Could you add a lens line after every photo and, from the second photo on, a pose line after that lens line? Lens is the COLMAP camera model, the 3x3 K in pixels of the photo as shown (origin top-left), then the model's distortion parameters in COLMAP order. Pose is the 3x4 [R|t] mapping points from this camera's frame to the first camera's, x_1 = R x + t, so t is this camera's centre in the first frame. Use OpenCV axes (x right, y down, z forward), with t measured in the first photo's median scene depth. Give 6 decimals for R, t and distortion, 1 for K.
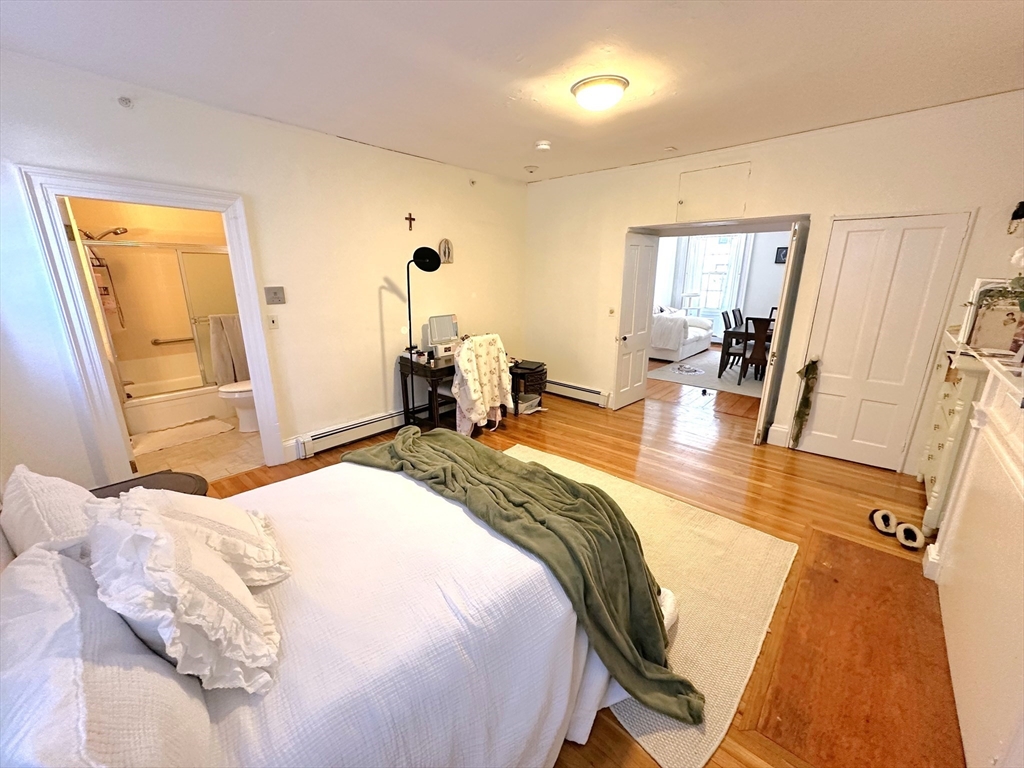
lens RADIAL K [[409.3, 0, 510.3], [0, 409.3, 383.4], [0, 0, 1]] dist [-0.004312, 0.001231]
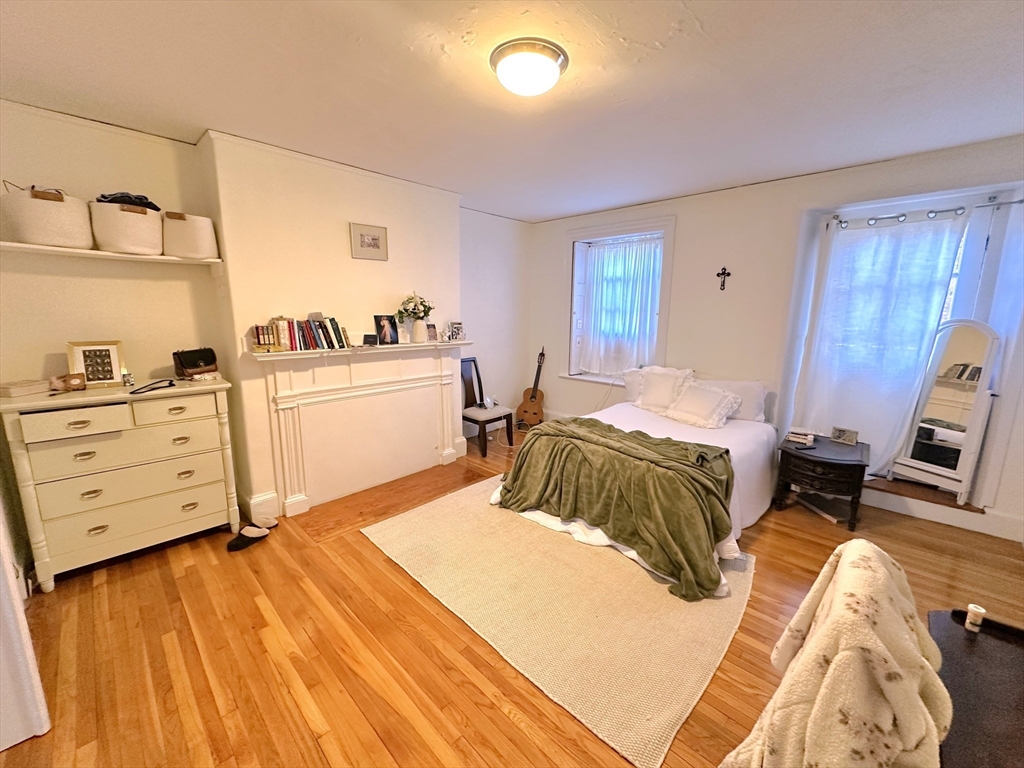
lens RADIAL K [[409.3, 0, 511.2], [0, 409.3, 384.0], [0, 0, 1]] dist [-0.004312, 0.001231]
pose [[-0.999525, -0.012031, 0.028362, 0.151934], [0.001436, 0.901405, 0.432975, -0.360060], [-0.030775, 0.432810, -0.900960, 1.312657]]
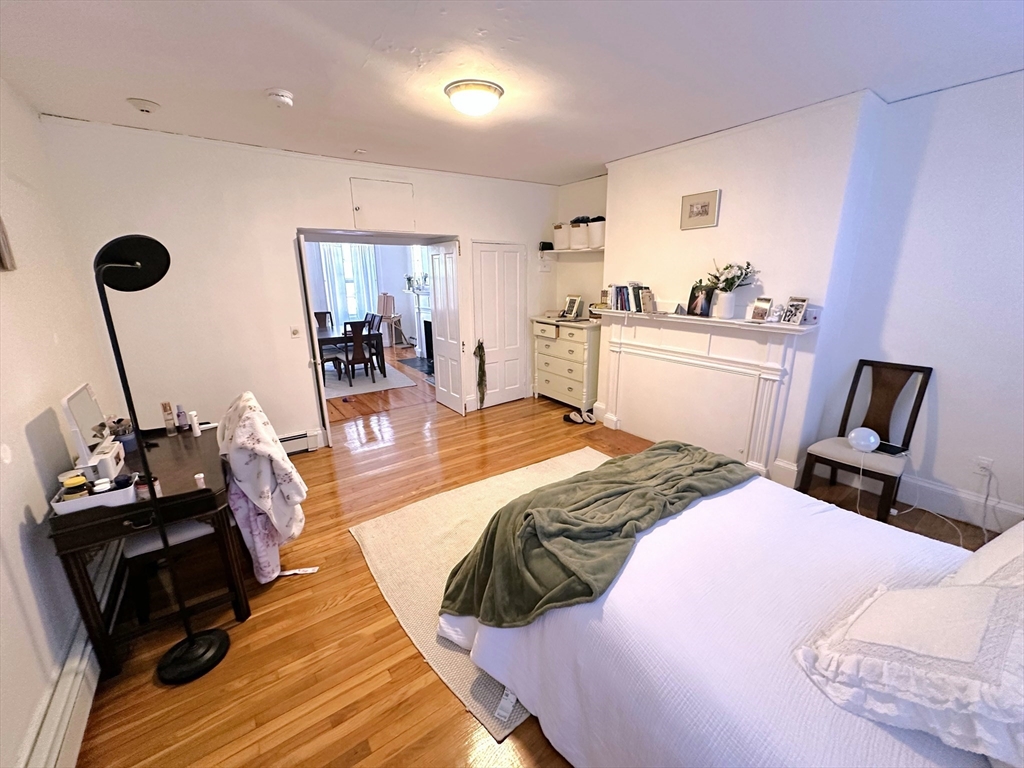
lens RADIAL K [[409.3, 0, 509.9], [0, 409.3, 384.4], [0, 0, 1]] dist [-0.004312, 0.001231]
pose [[0.212738, -0.255768, 0.943040, -0.581304], [0.265828, 0.943880, 0.196028, -0.166247], [-0.940254, 0.208984, 0.268790, 0.557104]]
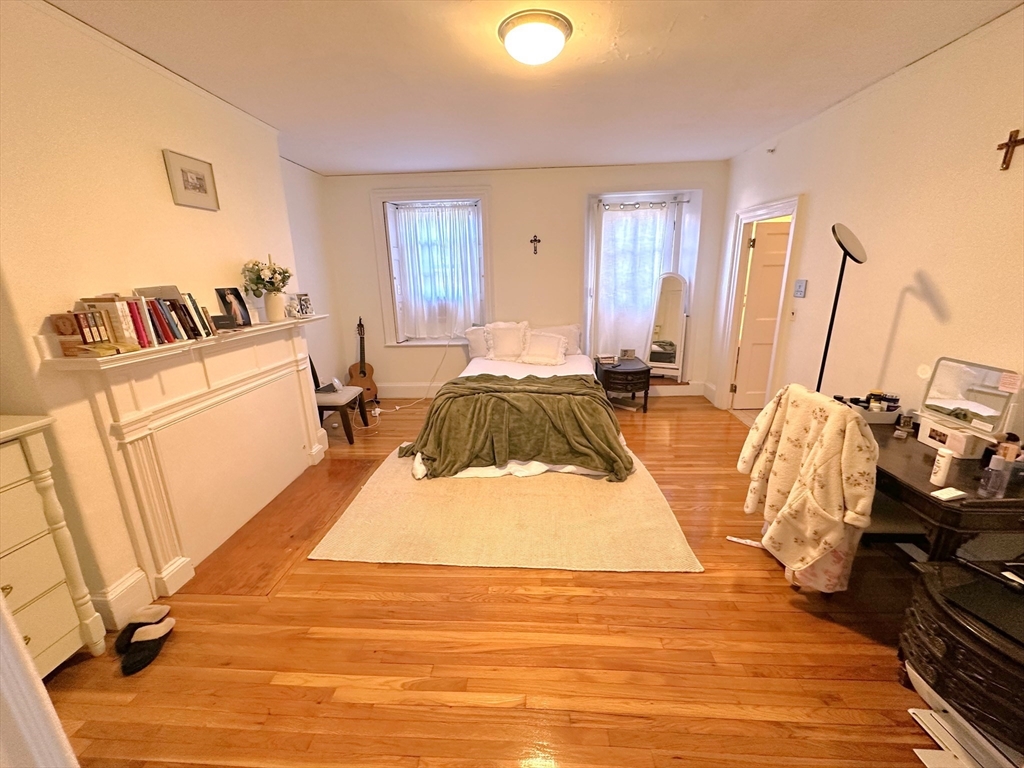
lens RADIAL K [[409.3, 0, 512.2], [0, 409.3, 383.8], [0, 0, 1]] dist [-0.004312, 0.001231]
pose [[-0.774316, 0.183355, -0.605654, 0.577100], [-0.144526, 0.880563, 0.451355, -0.331881], [0.616074, 0.437024, -0.655334, 1.218056]]
